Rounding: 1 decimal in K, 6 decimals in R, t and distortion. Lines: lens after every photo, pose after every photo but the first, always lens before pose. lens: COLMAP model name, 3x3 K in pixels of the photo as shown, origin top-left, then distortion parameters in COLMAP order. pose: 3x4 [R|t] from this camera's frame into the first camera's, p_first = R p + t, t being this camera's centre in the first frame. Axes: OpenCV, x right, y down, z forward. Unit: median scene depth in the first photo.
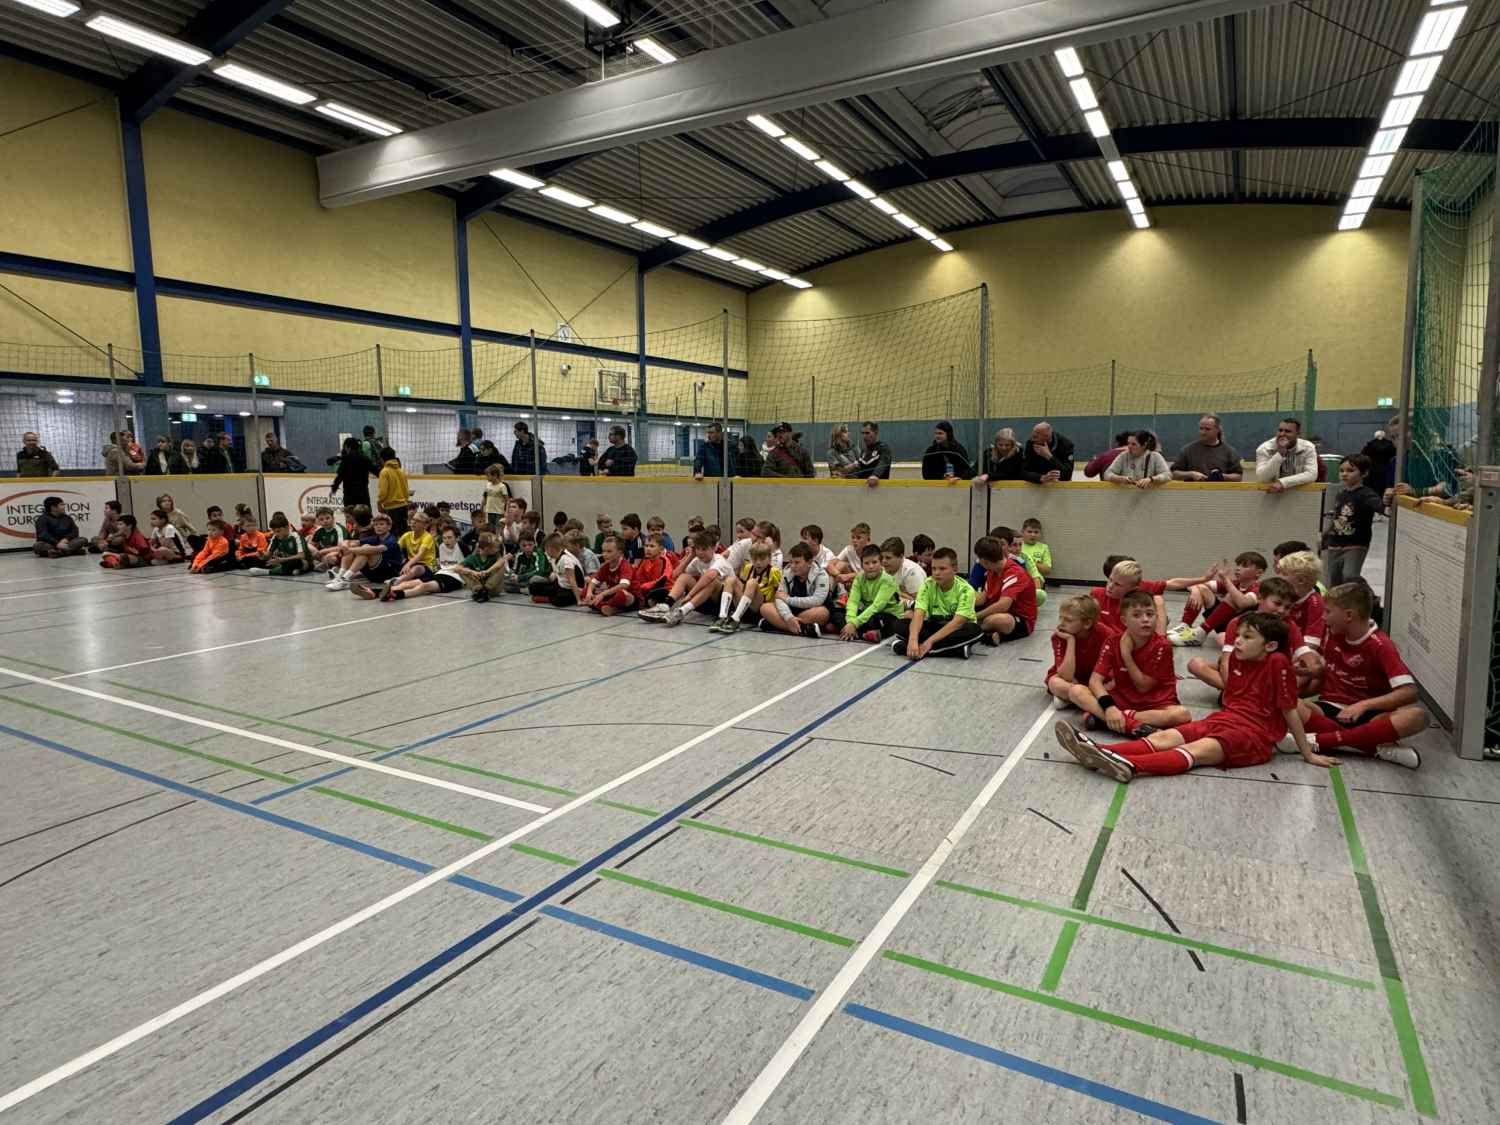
lens RADIAL K [[869.6, 0, 750.0], [0, 869.6, 562.5], [0, 0, 1]] dist [0.167399, 0.000448]
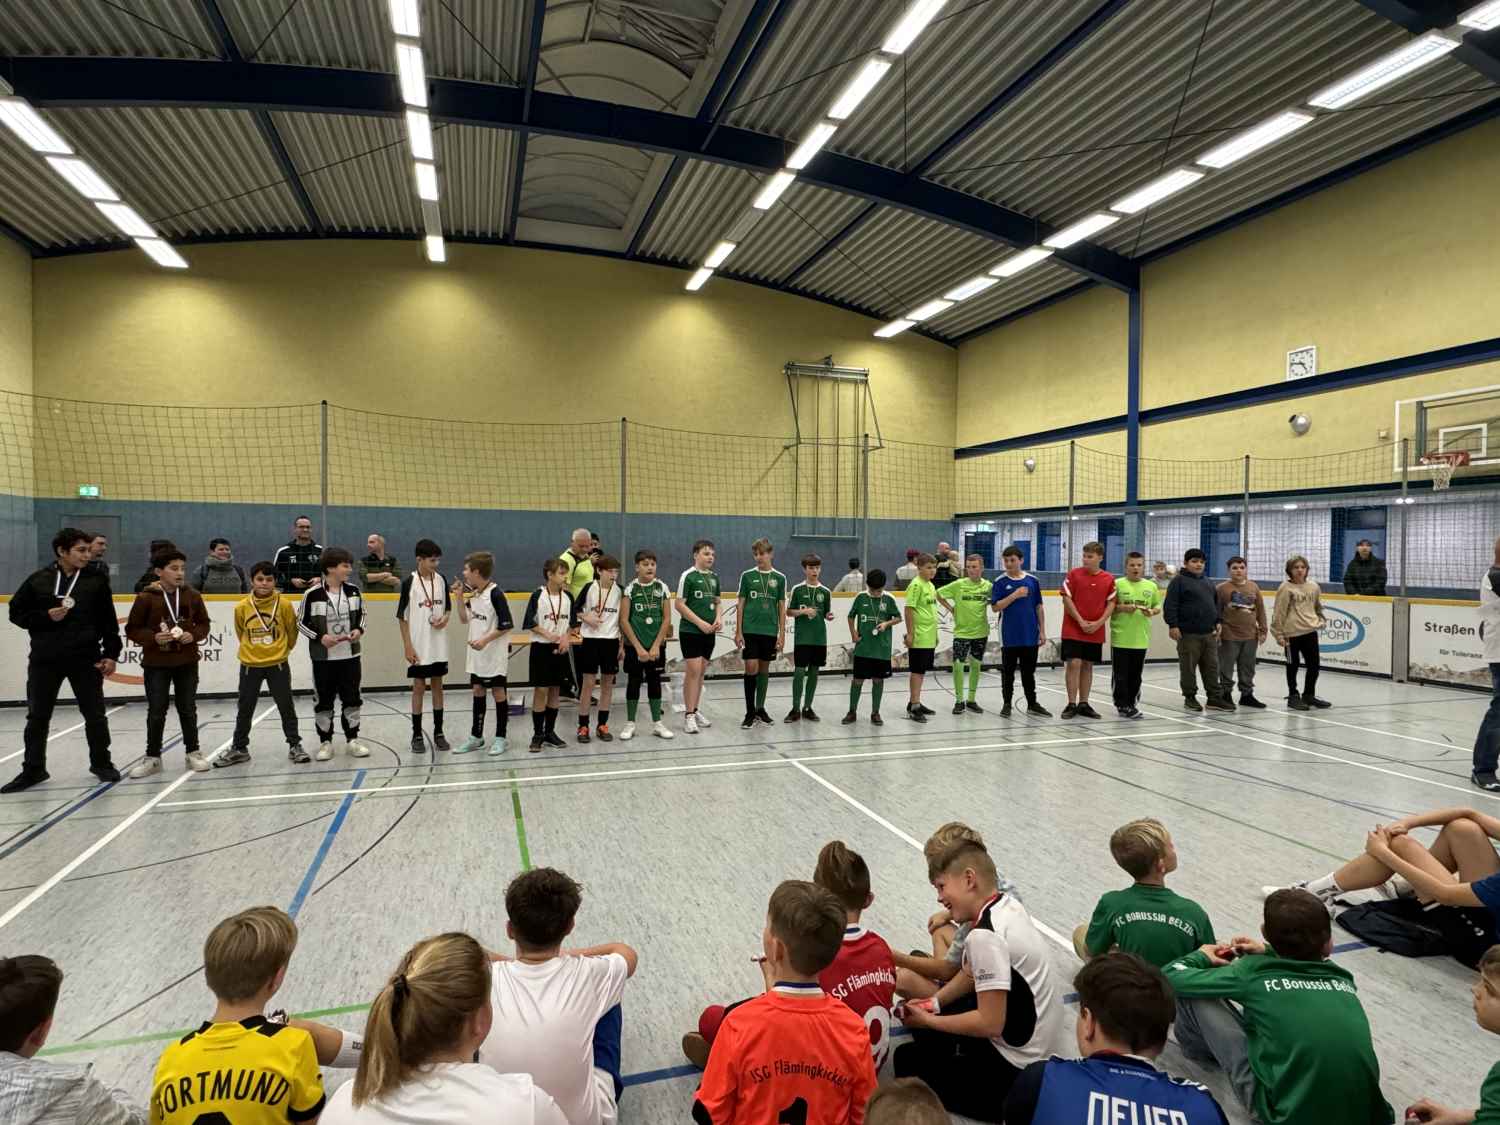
lens RADIAL K [[840.2, 0, 750.0], [0, 840.2, 562.5], [0, 0, 1]] dist [-0.001411, -0.000057]
pose [[-0.675036, 0.016717, -0.737596, 0.120789], [-0.099407, 0.988566, 0.113381, -0.330152], [0.731057, 0.149859, -0.665656, 2.153012]]
